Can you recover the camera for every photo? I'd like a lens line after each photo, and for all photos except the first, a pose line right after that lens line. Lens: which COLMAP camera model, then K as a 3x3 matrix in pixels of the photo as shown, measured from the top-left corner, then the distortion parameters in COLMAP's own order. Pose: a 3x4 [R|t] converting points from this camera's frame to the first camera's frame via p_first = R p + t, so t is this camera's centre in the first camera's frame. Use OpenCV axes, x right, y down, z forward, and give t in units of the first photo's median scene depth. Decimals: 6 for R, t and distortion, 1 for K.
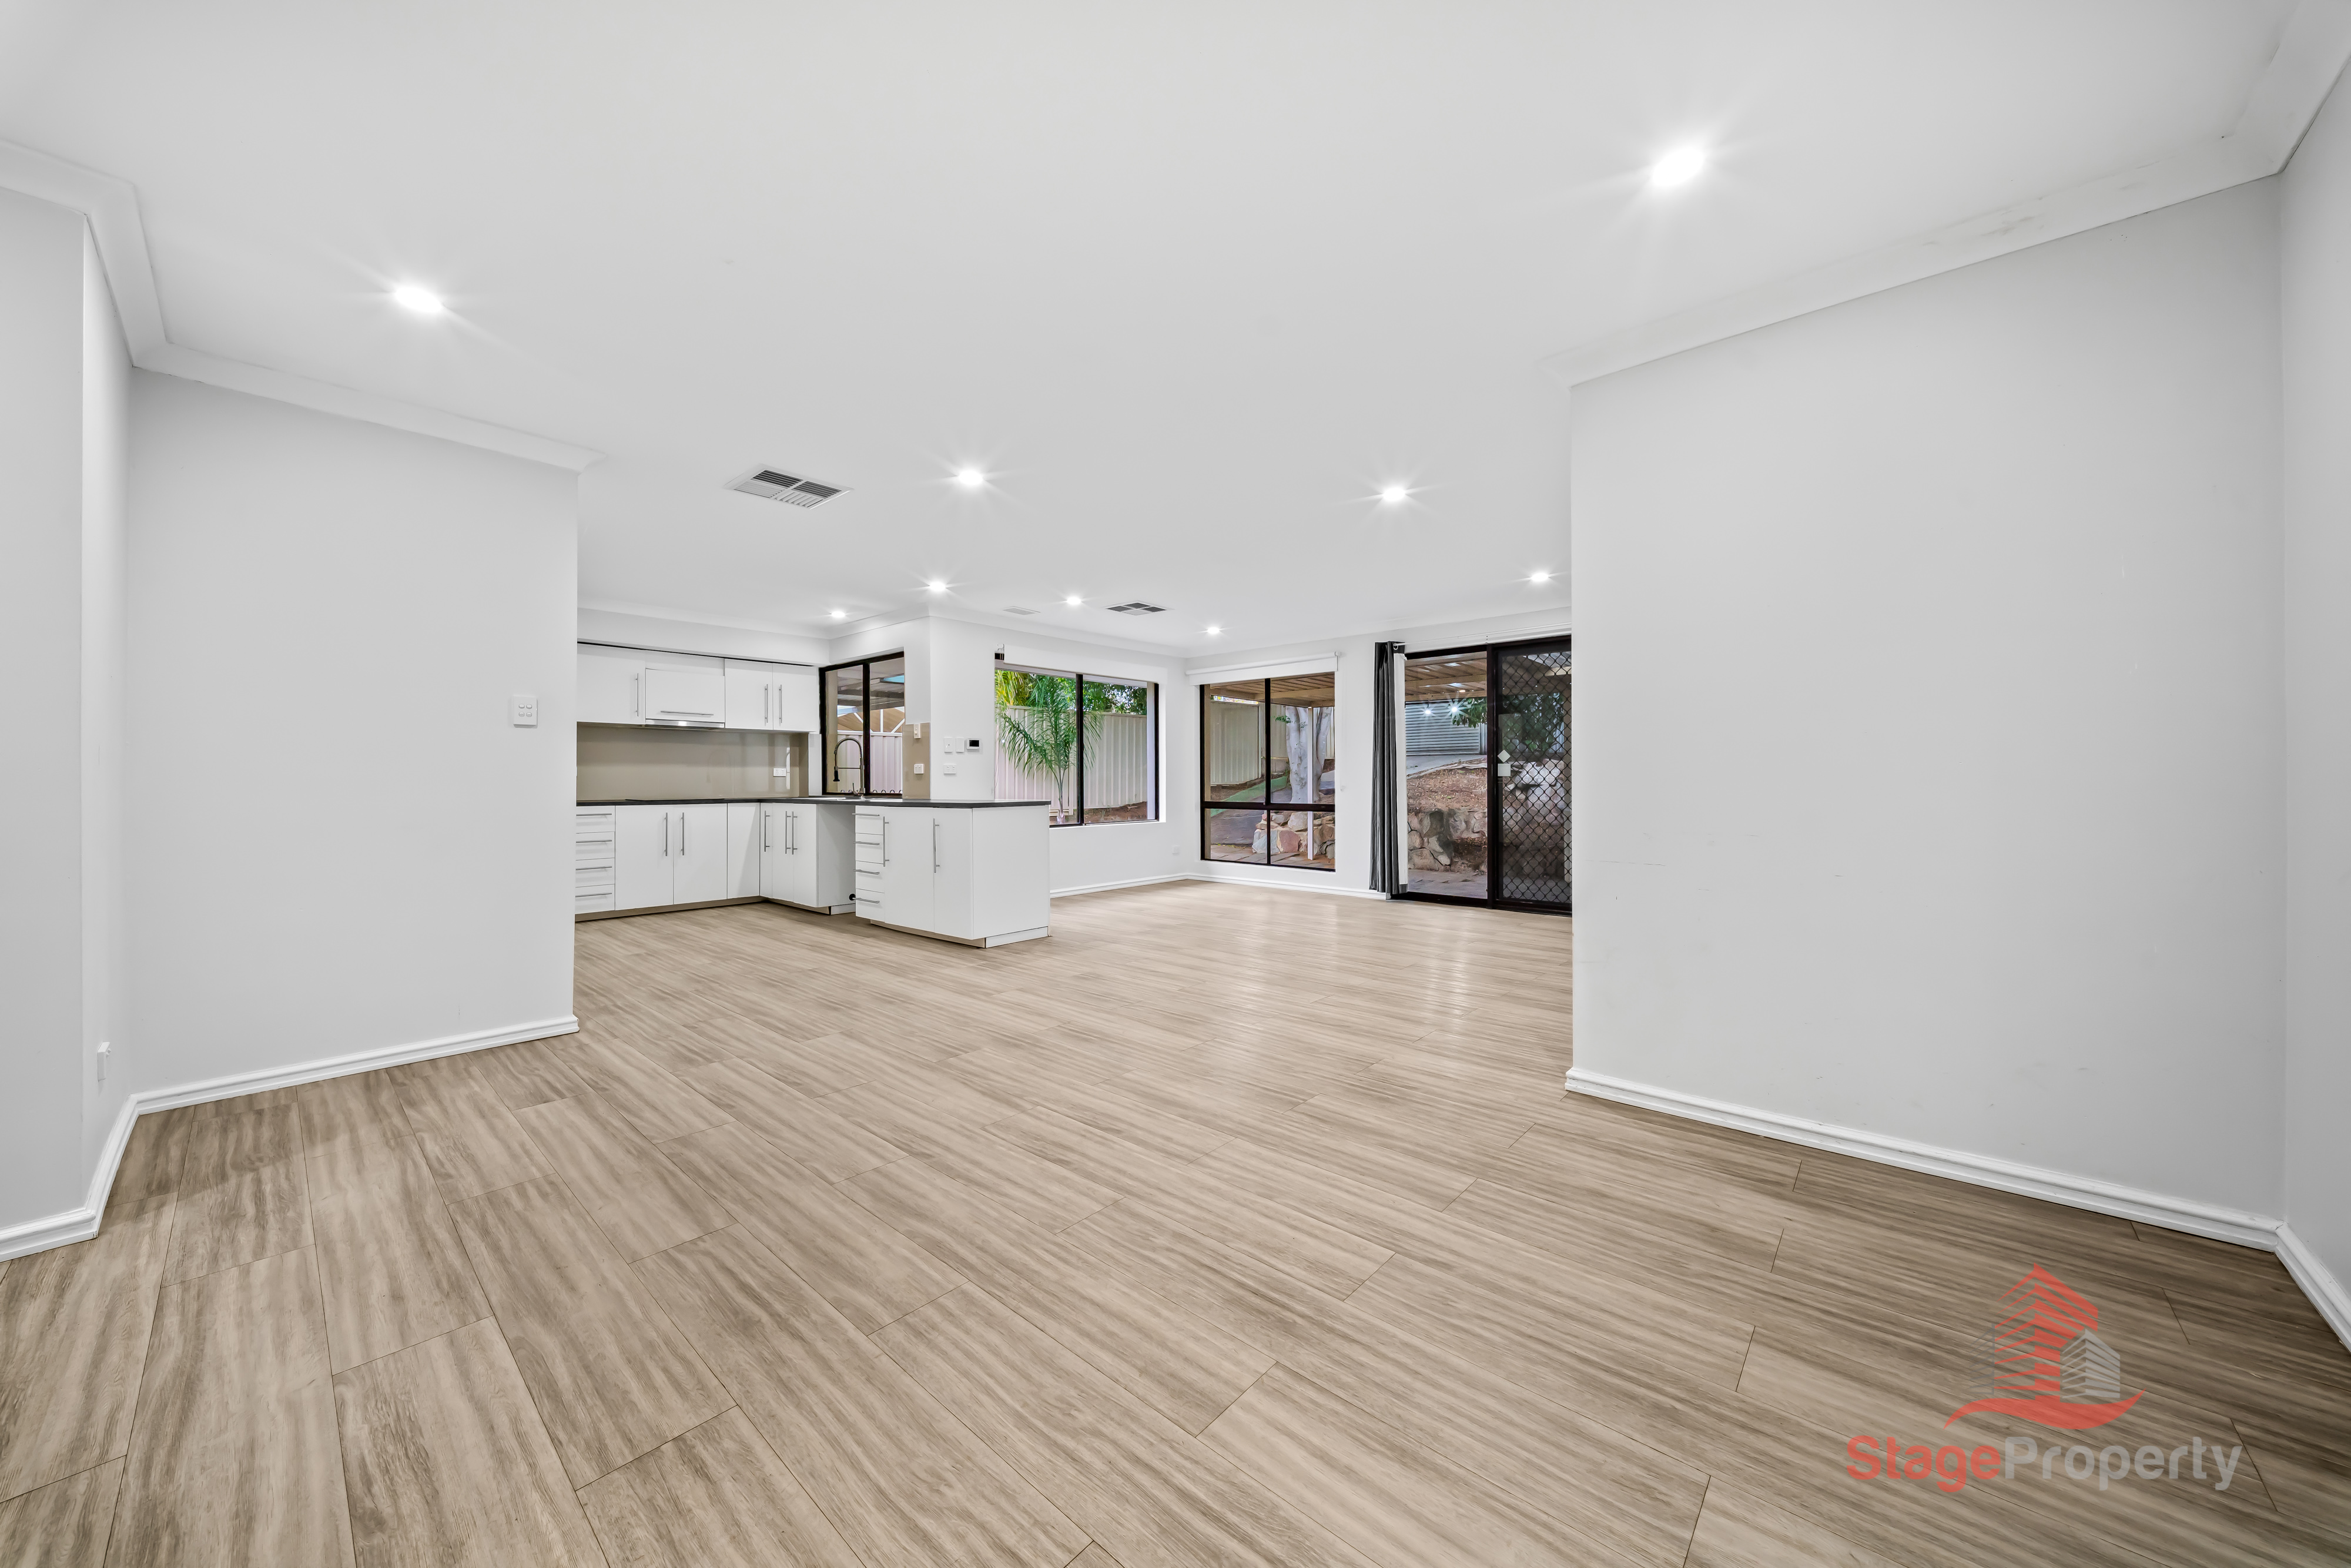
lens RADIAL K [[824.9, 0, 1153.0], [0, 824.9, 779.4], [0, 0, 1]] dist [0.004821, -0.004455]
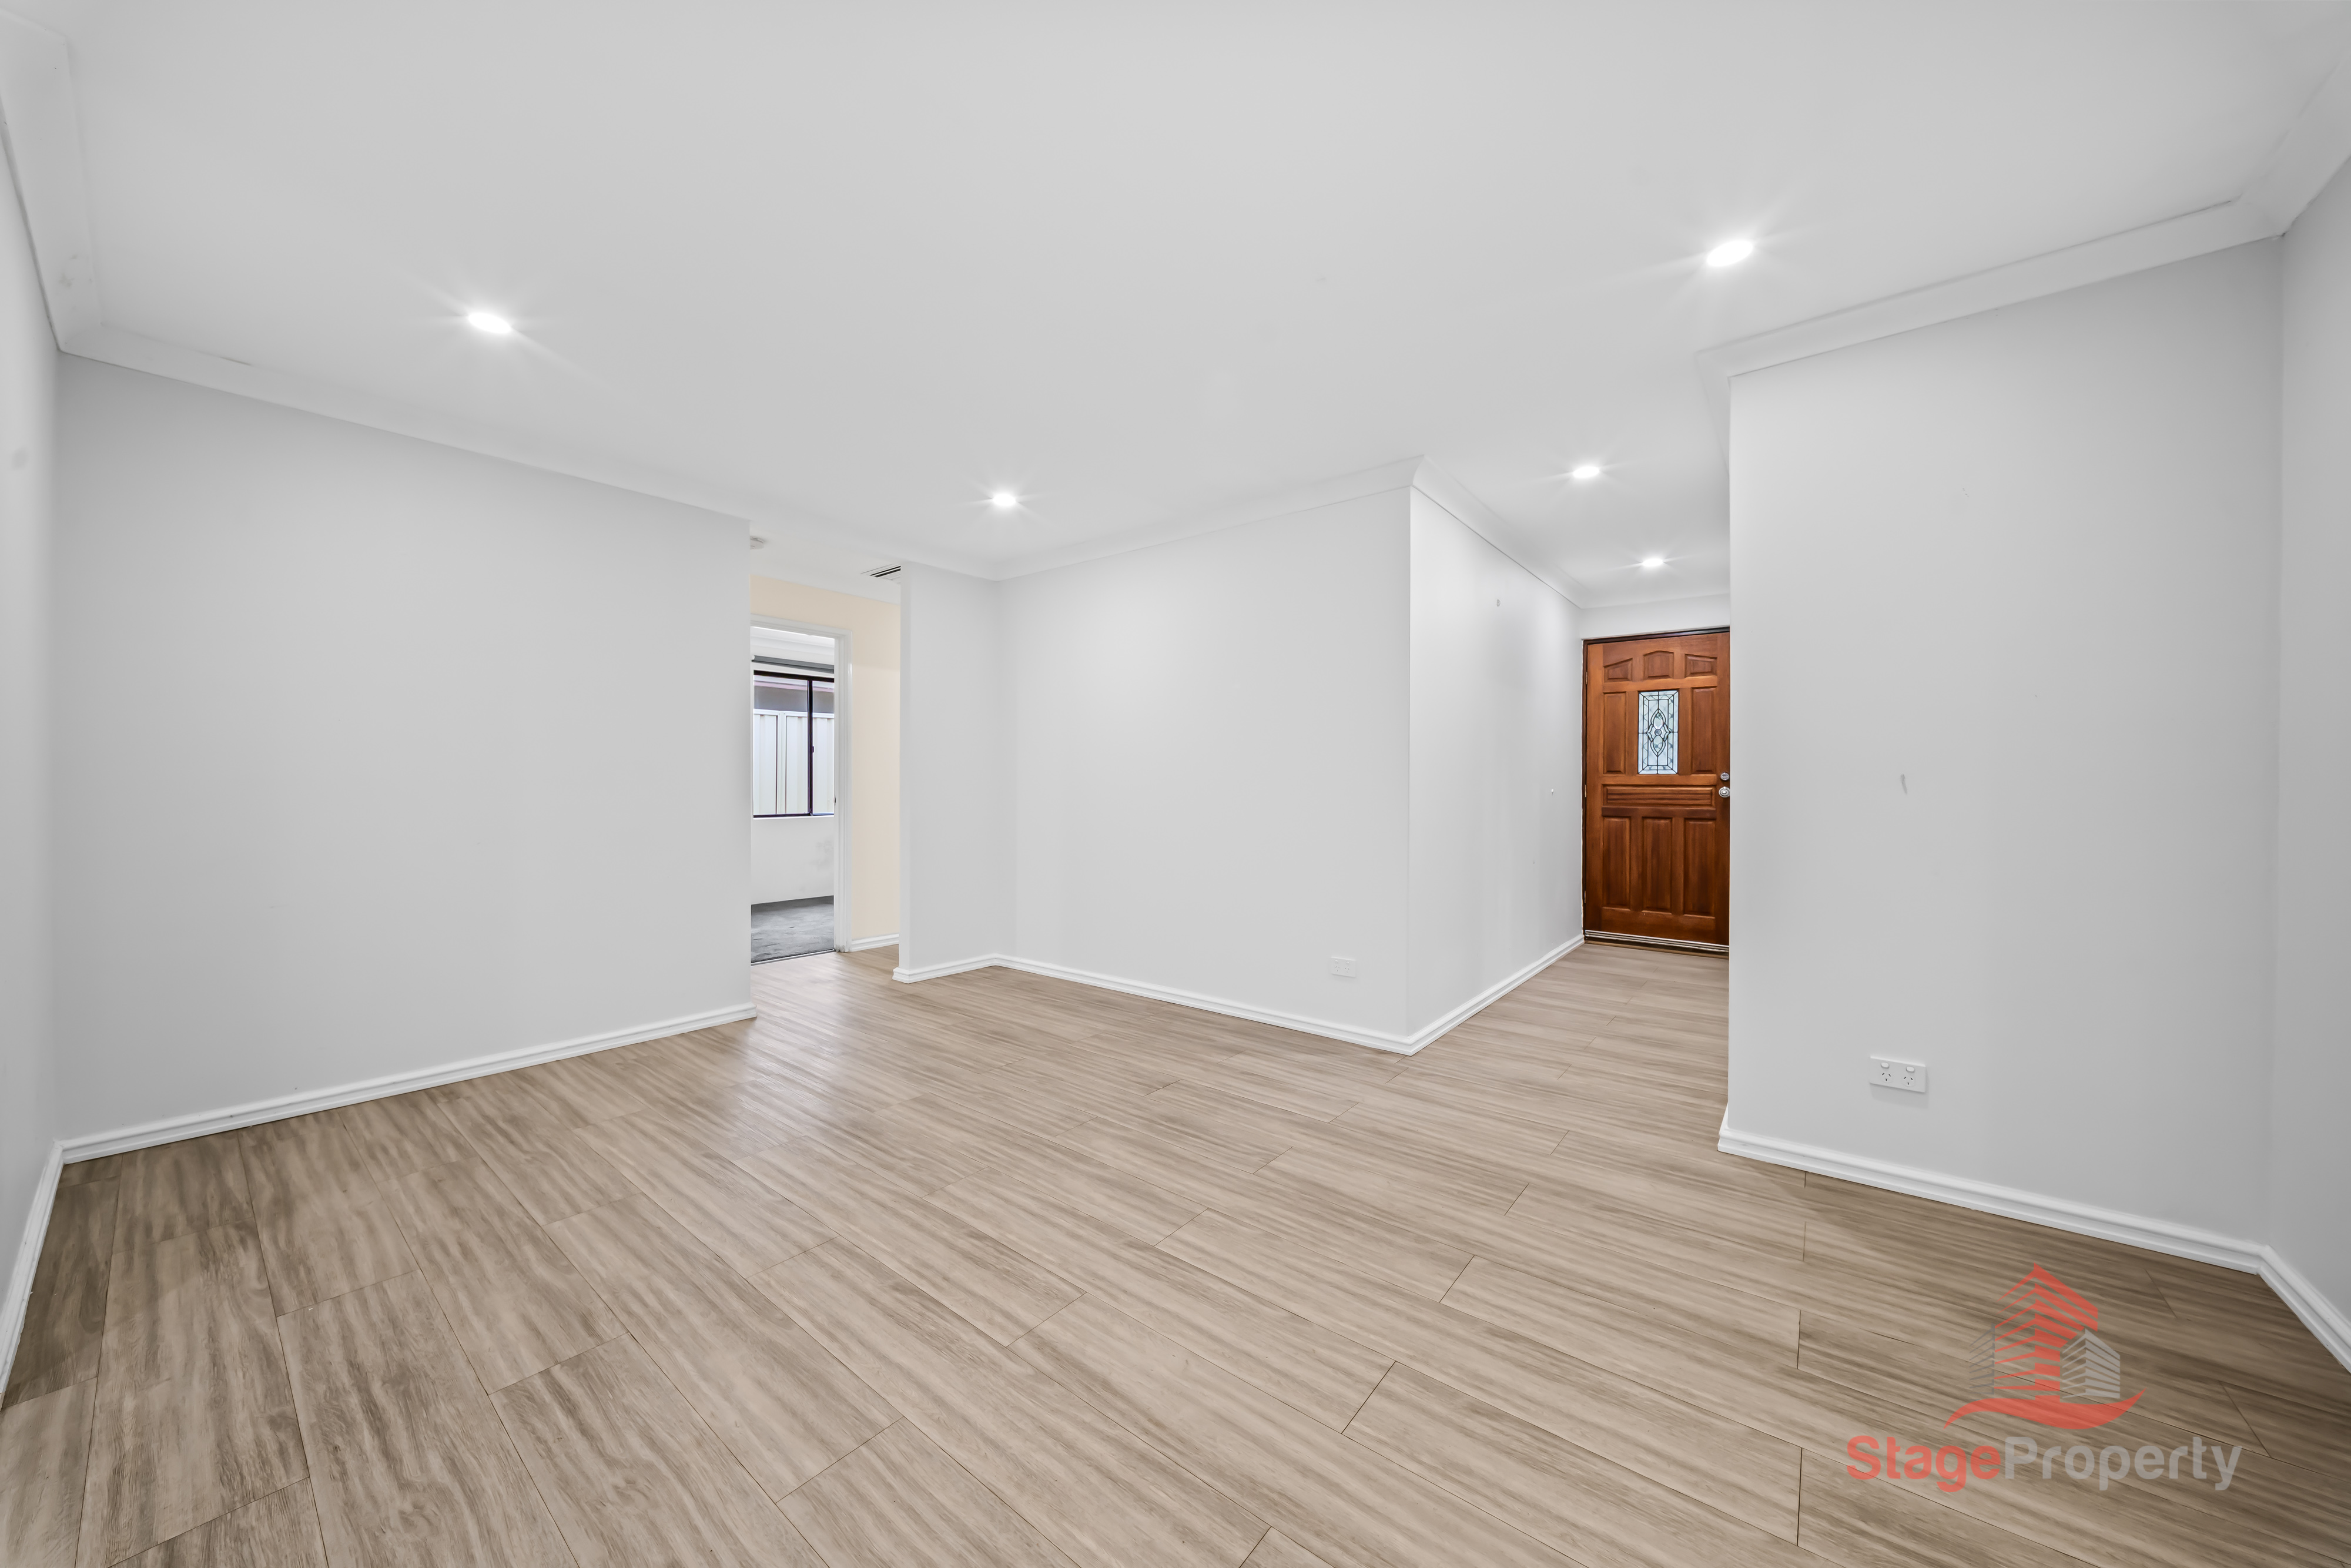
lens RADIAL K [[824.9, 0, 1142.3], [0, 824.9, 763.8], [0, 0, 1]] dist [0.004821, -0.004455]
pose [[-0.999069, -0.000894, -0.043135, -0.158193], [0.000034, 0.999769, -0.021511, -0.019774], [0.043144, -0.021492, -0.998838, 1.211365]]
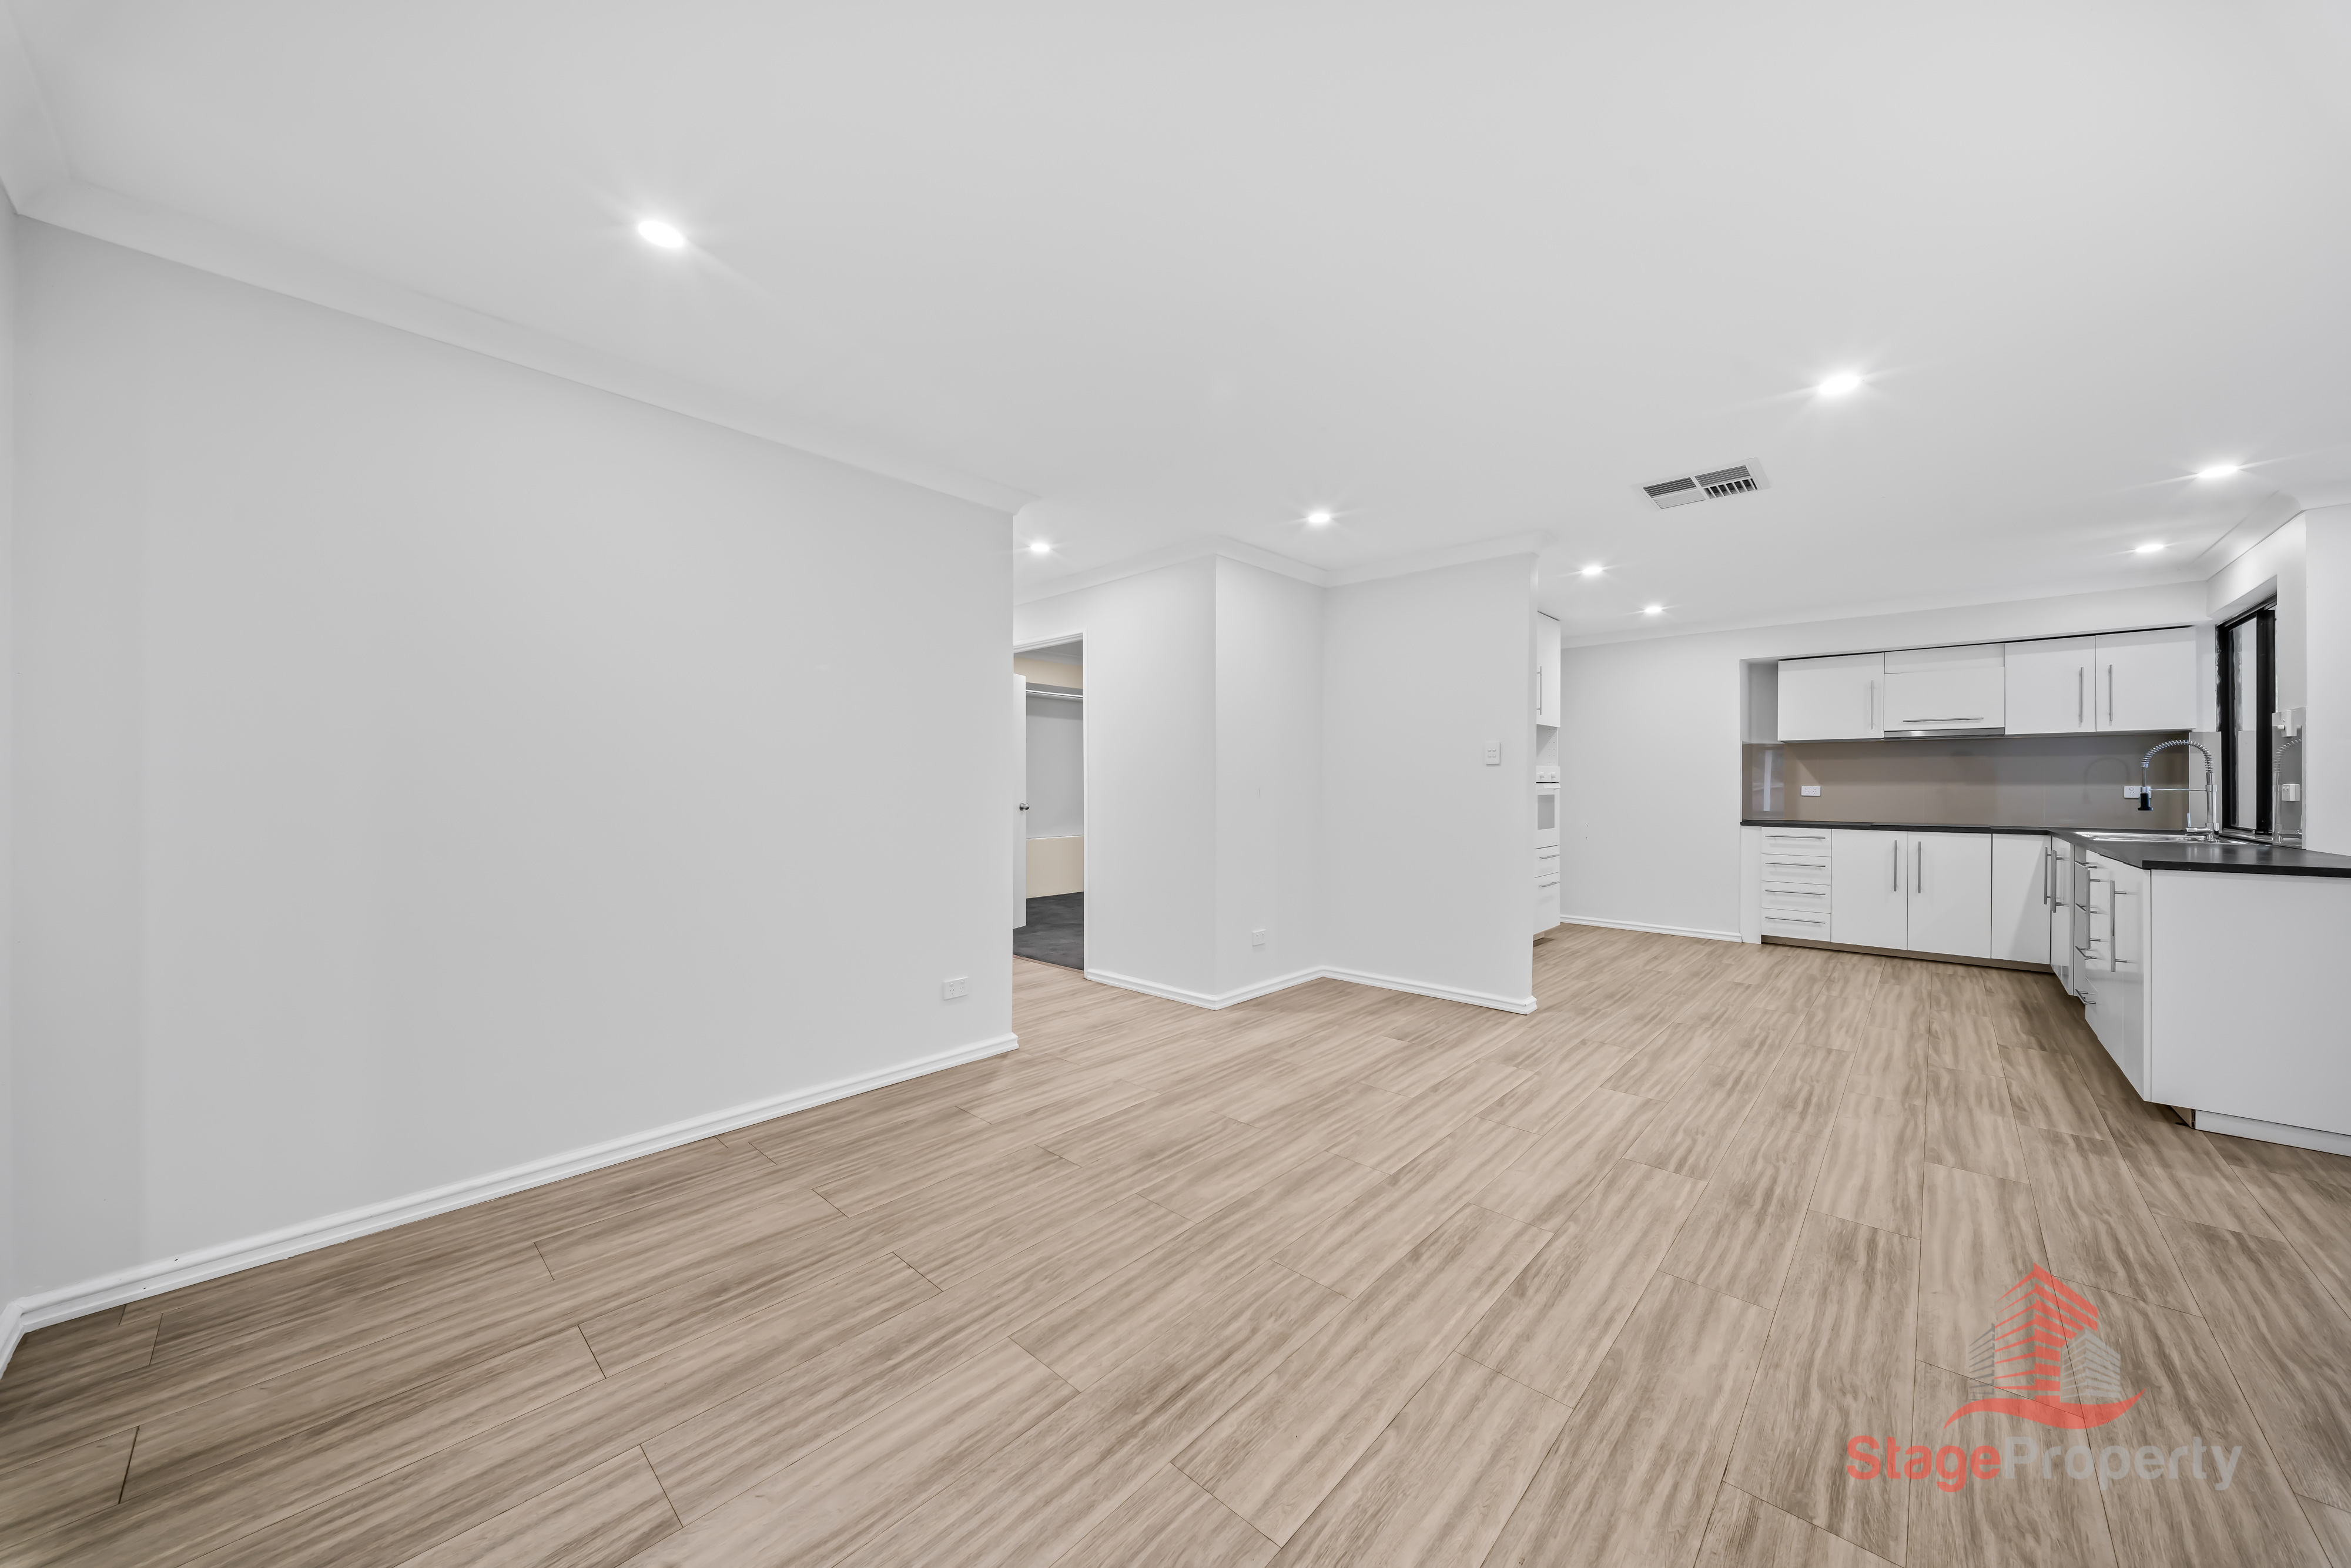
lens RADIAL K [[824.9, 0, 1161.1], [0, 824.9, 775.4], [0, 0, 1]] dist [0.004821, -0.004455]
pose [[-0.014846, -0.005826, -0.999873, 0.506384], [-0.002667, 0.999980, -0.005787, -0.035938], [0.999886, 0.002581, -0.014861, 0.463967]]
